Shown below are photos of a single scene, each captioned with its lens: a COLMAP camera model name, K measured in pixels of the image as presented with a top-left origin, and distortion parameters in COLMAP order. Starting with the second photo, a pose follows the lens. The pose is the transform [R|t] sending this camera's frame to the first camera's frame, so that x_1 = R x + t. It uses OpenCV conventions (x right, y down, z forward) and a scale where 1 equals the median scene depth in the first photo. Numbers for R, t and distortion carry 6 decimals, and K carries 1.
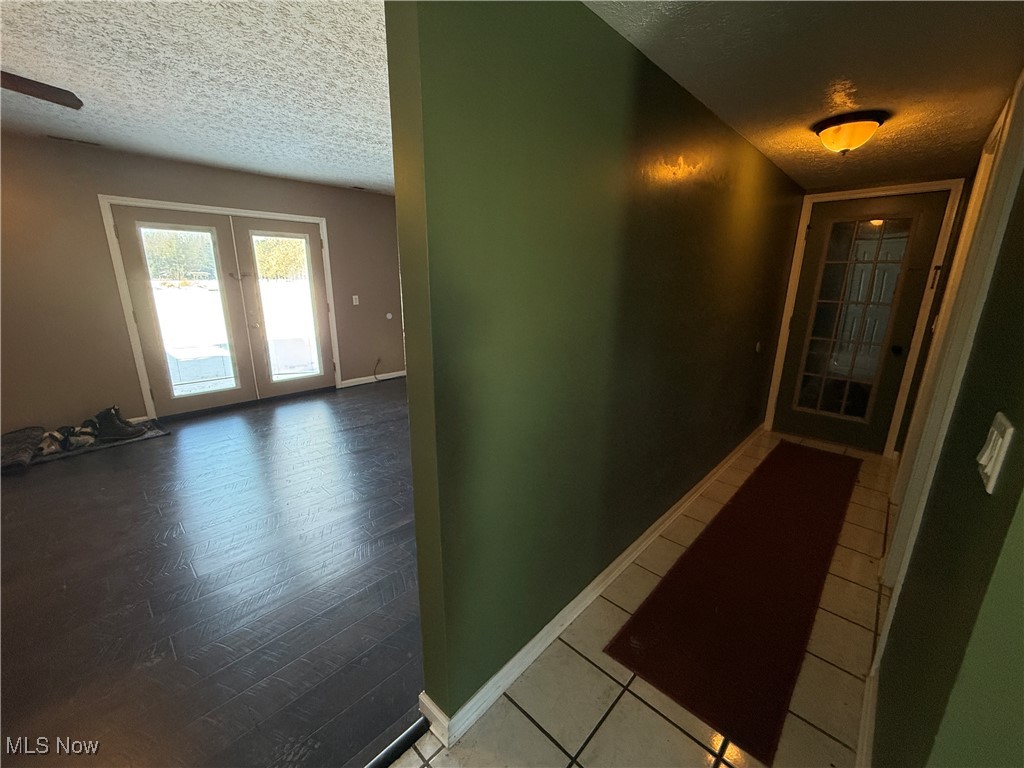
lens RADIAL K [[410.6, 0, 512.0], [0, 410.6, 384.0], [0, 0, 1]] dist [-0.001199, 0.000032]
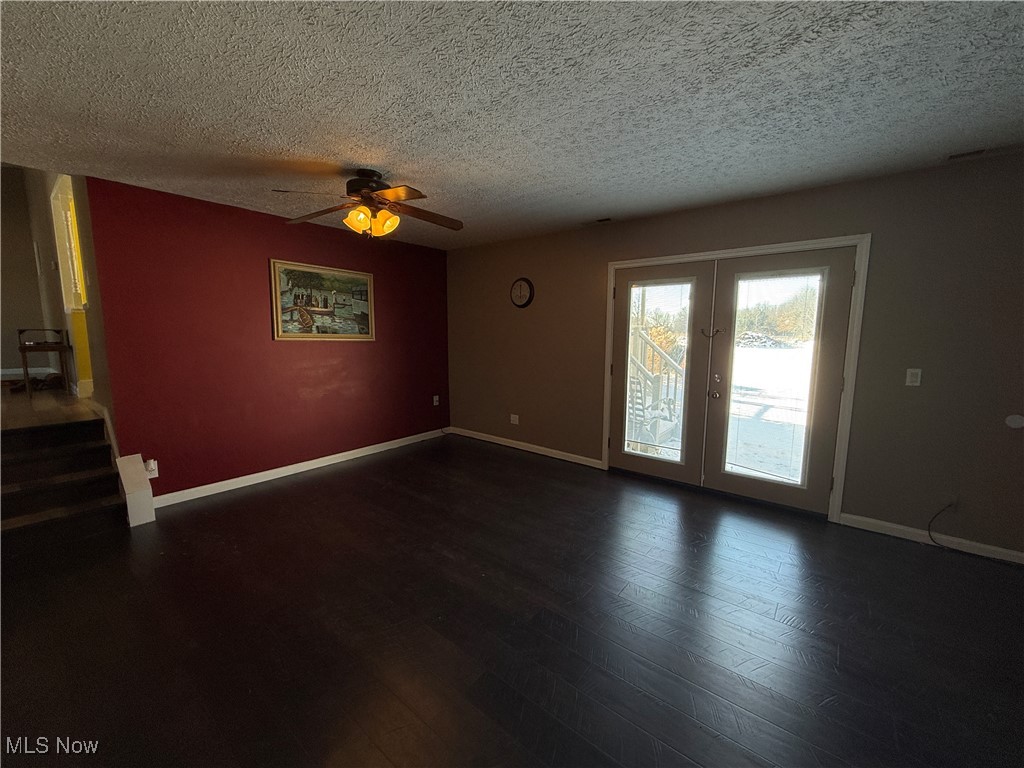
lens RADIAL K [[407.8, 0, 512.0], [0, 407.8, 384.0], [0, 0, 1]] dist [0.000708, 0.000019]
pose [[0.083844, 0.116502, -0.989645, 0.104381], [-0.256890, 0.962100, 0.091495, -0.138241], [0.962797, 0.246559, 0.110595, 0.559825]]
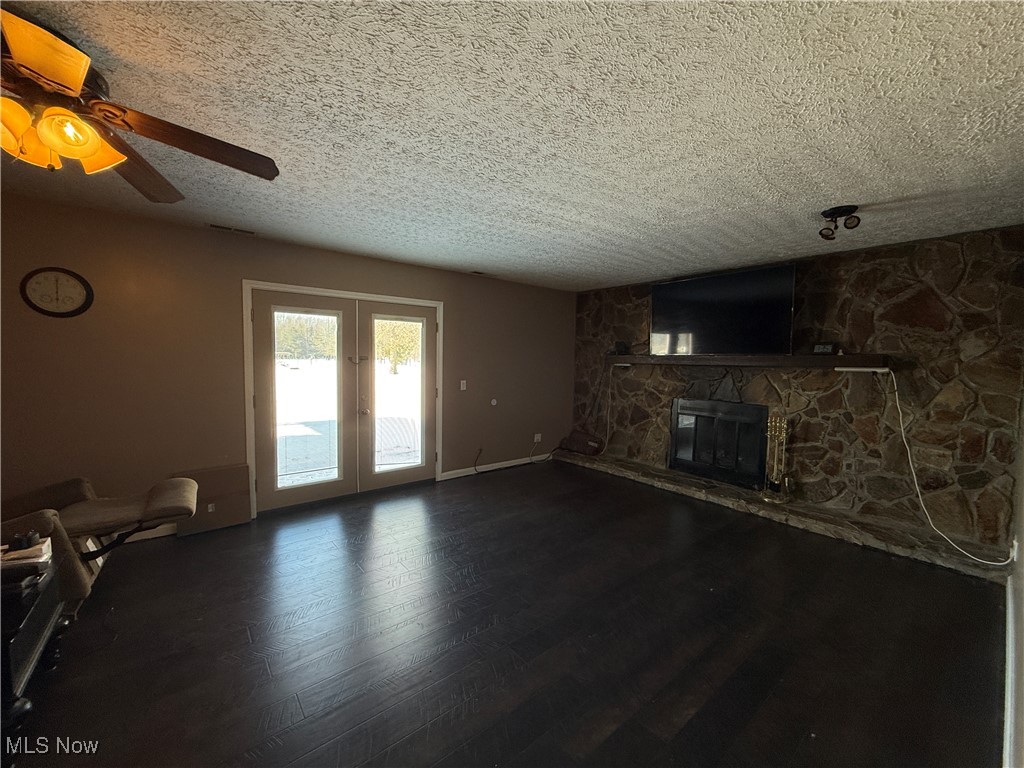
lens RADIAL K [[407.8, 0, 512.0], [0, 407.8, 384.0], [0, 0, 1]] dist [0.000708, 0.000019]
pose [[0.992752, 0.015726, -0.119150, -0.194738], [-0.038385, 0.980965, -0.190351, -0.041968], [0.113889, 0.193545, 0.974459, 0.130337]]
